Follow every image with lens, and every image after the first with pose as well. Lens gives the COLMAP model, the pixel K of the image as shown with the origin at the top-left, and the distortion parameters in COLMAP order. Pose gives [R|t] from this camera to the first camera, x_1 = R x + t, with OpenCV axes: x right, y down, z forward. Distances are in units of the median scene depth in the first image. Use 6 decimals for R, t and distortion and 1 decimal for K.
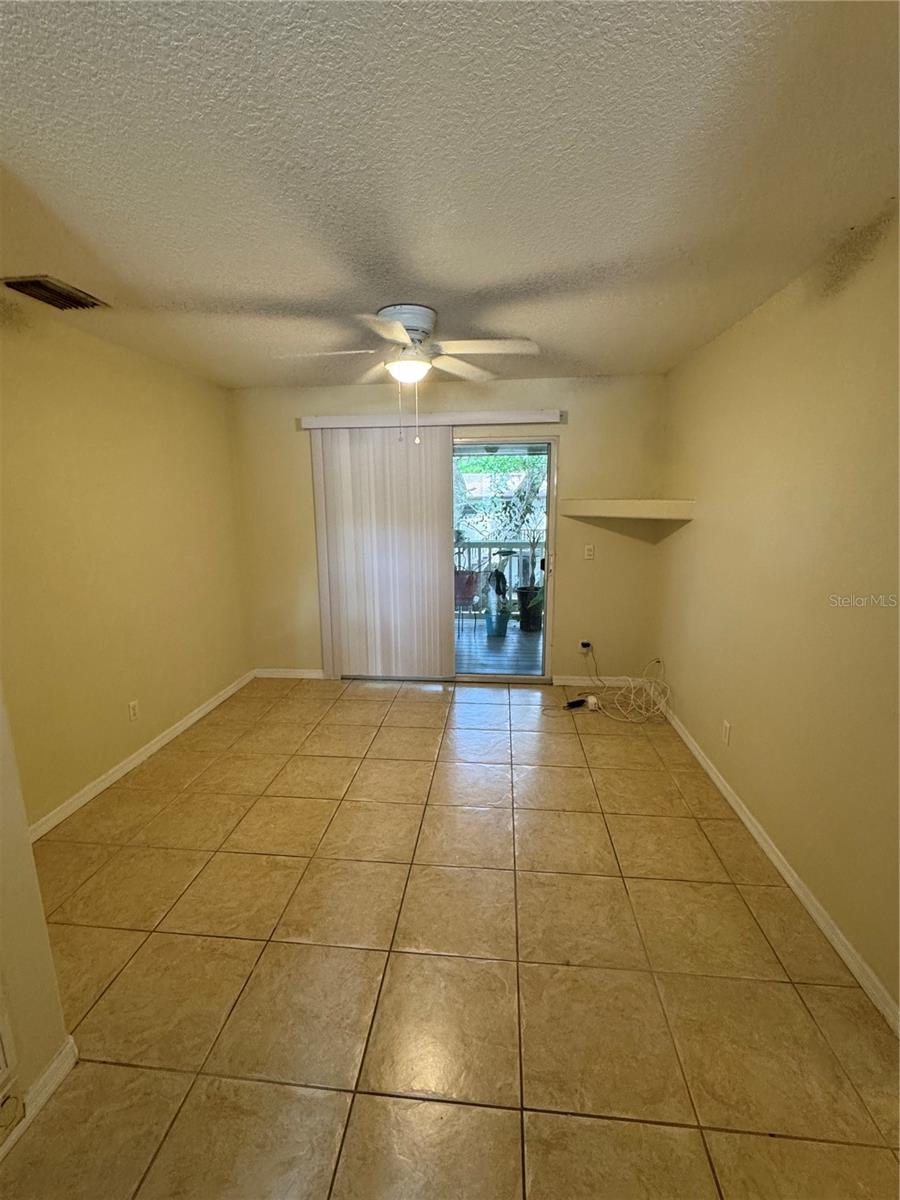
lens RADIAL K [[526.3, 0, 447.3], [0, 526.3, 593.9], [0, 0, 1]] dist [-0.003687, -0.000550]
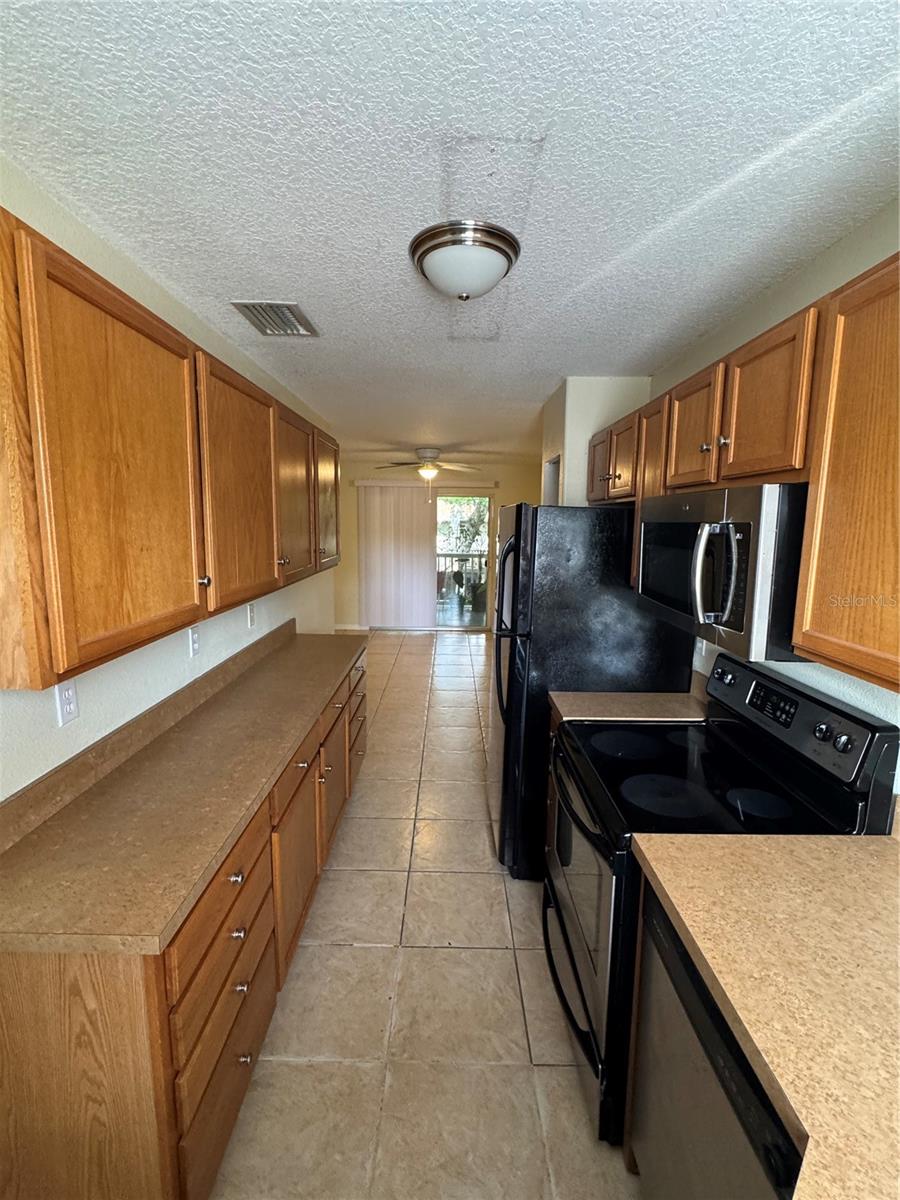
lens RADIAL K [[526.3, 0, 449.5], [0, 526.3, 598.9], [0, 0, 1]] dist [-0.003687, -0.000550]
pose [[0.994060, 0.003046, 0.108791, -0.091663], [0.000284, 0.999532, -0.030578, 0.078759], [-0.108834, 0.030427, 0.993594, -0.507537]]
